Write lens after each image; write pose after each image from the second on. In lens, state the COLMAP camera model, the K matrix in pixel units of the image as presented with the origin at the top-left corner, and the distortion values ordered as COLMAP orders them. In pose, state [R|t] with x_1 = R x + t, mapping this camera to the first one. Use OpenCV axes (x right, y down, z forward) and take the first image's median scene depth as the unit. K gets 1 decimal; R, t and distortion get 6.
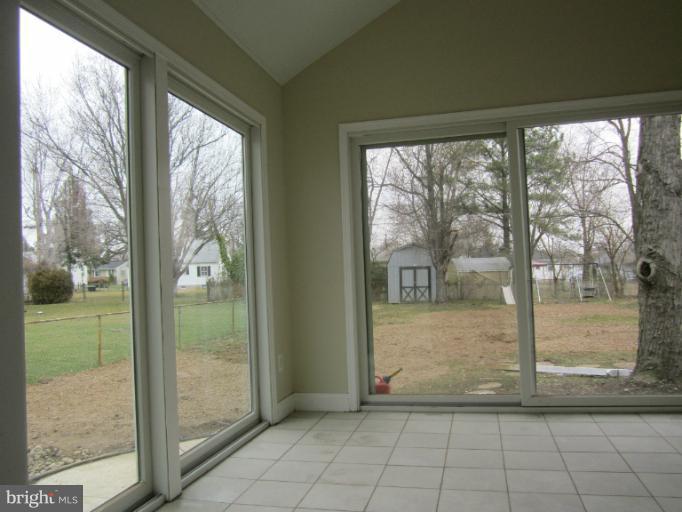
lens RADIAL K [[570.3, 0, 339.6], [0, 570.3, 254.7], [0, 0, 1]] dist [-0.039924, -0.007443]
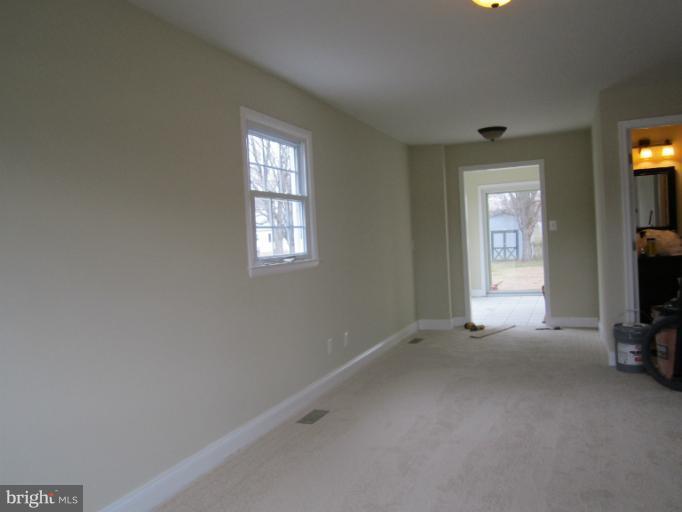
lens RADIAL K [[570.3, 0, 341.2], [0, 570.3, 255.8], [0, 0, 1]] dist [-0.039924, -0.007443]
pose [[0.989292, -0.007573, -0.145750, -0.088388], [0.017689, 0.997512, 0.068238, -0.037117], [0.144870, -0.070085, 0.986965, -0.608392]]
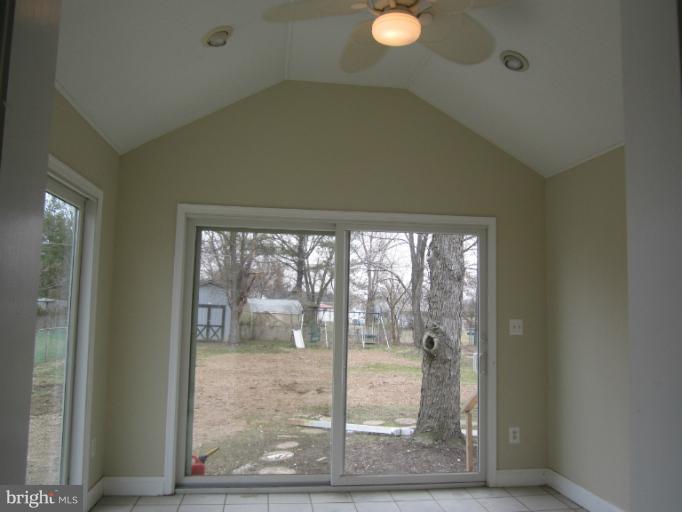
lens RADIAL K [[570.3, 0, 340.8], [0, 570.3, 255.6], [0, 0, 1]] dist [-0.039924, -0.007443]
pose [[0.931582, 0.093024, 0.351427, -0.028399], [-0.073136, 0.994899, -0.069481, -0.033083], [-0.356098, 0.039025, 0.933633, -0.013060]]
